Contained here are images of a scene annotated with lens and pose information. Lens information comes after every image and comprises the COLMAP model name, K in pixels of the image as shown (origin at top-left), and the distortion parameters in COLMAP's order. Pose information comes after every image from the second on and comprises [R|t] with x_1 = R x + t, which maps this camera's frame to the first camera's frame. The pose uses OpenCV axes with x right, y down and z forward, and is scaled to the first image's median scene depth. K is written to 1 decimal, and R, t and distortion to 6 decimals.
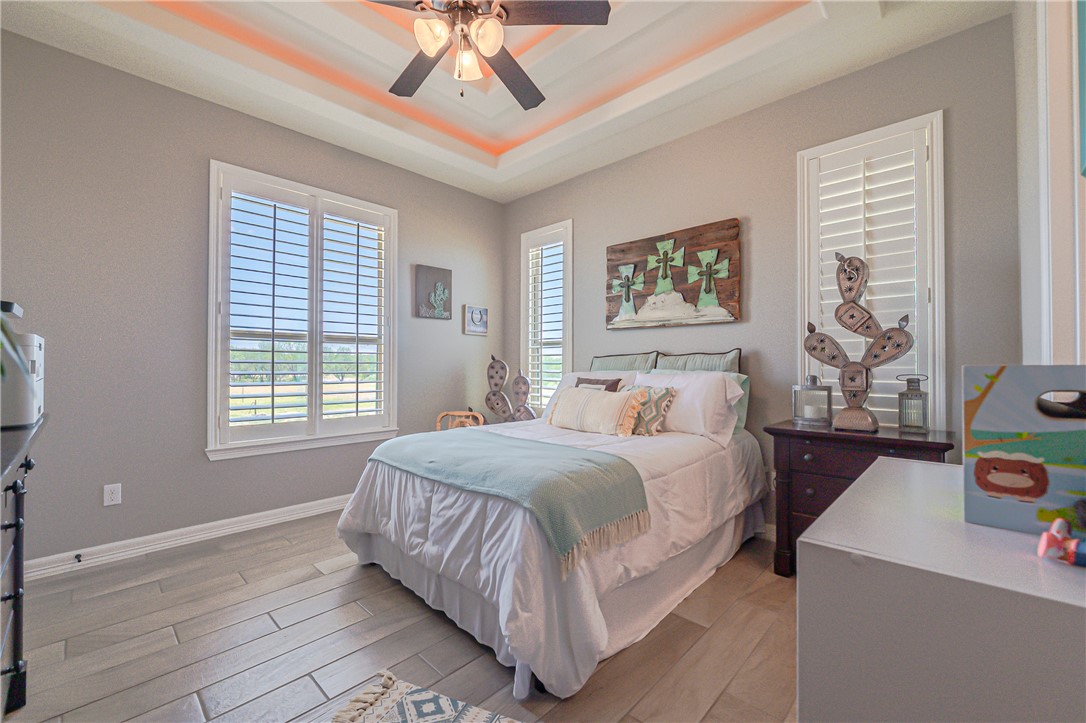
lens RADIAL K [[448.4, 0, 542.6], [0, 448.4, 363.5], [0, 0, 1]] dist [-0.004754, 0.000285]
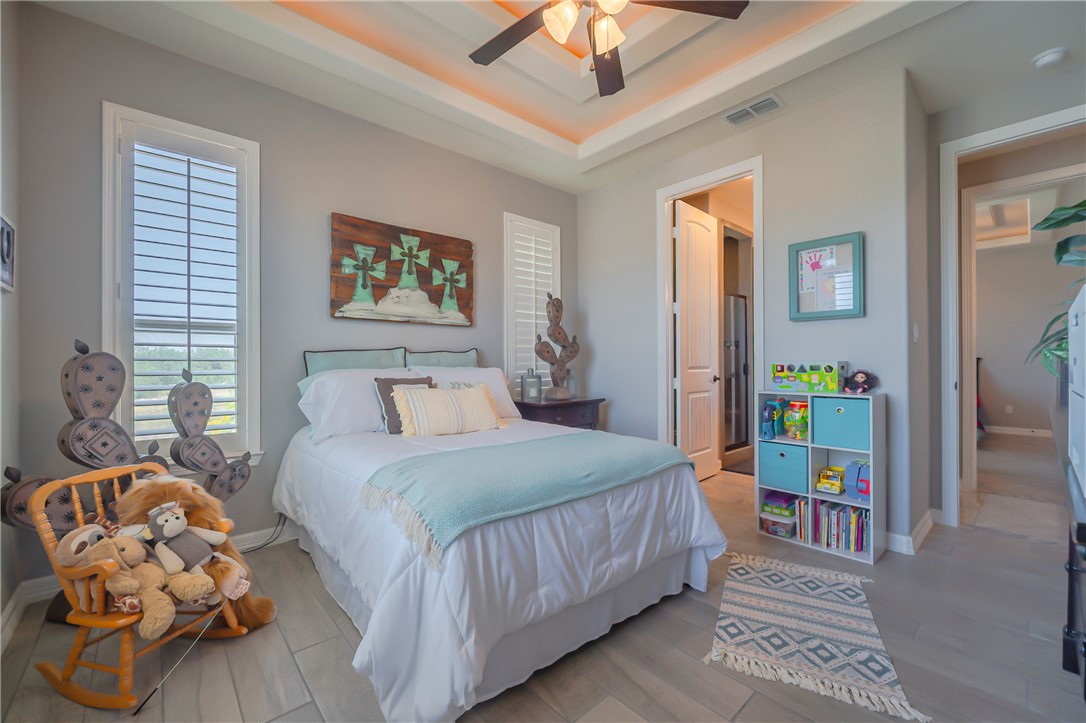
lens RADIAL K [[448.4, 0, 541.3], [0, 448.4, 362.6], [0, 0, 1]] dist [-0.004754, 0.000285]
pose [[0.068978, -0.003846, 0.997611, -0.698823], [-0.001445, 0.999991, 0.003955, 0.000577], [-0.997617, -0.001714, 0.068972, 0.651543]]
